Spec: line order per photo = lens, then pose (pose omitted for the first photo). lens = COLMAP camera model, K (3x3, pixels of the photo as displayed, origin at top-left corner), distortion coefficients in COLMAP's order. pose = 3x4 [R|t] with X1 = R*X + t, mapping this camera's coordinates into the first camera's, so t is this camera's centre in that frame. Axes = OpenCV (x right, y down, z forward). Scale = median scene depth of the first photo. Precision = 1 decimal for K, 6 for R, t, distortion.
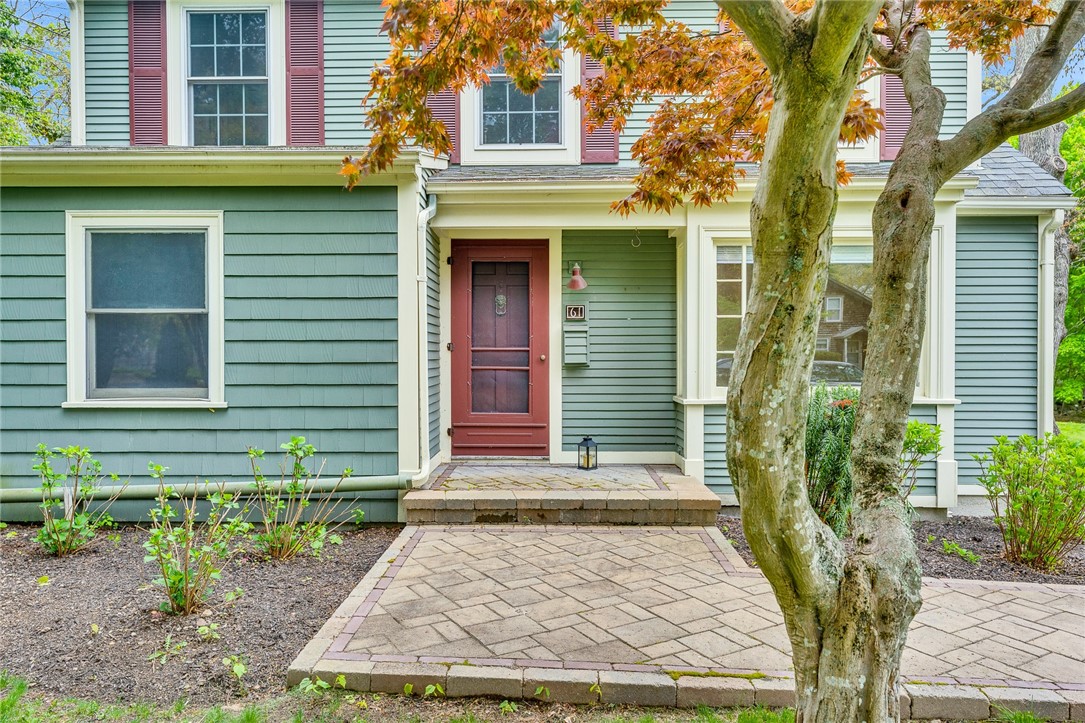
lens RADIAL K [[641.5, 0, 538.0], [0, 641.5, 363.3], [0, 0, 1]] dist [0.000313, -0.000001]
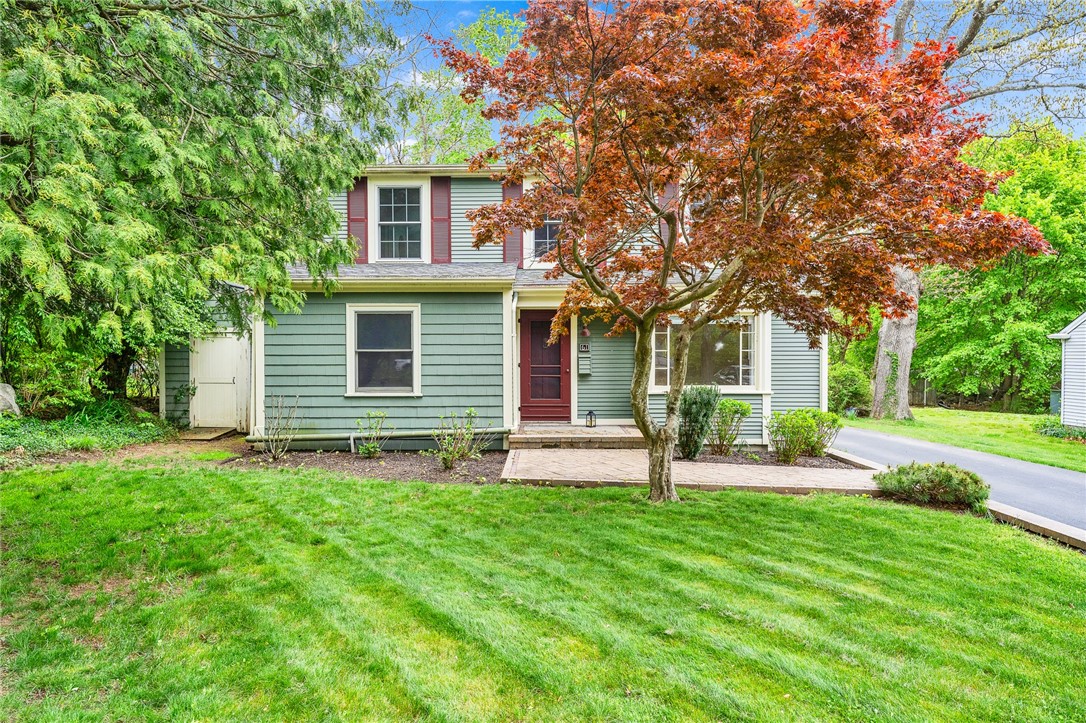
lens RADIAL K [[492.9, 0, 542.7], [0, 492.9, 366.4], [0, 0, 1]] dist [-0.000278, -0.000022]
pose [[0.999991, -0.002323, -0.003659, -0.078323], [0.002333, 0.999993, 0.002763, -0.032278], [0.003653, -0.002772, 0.999989, -0.619105]]
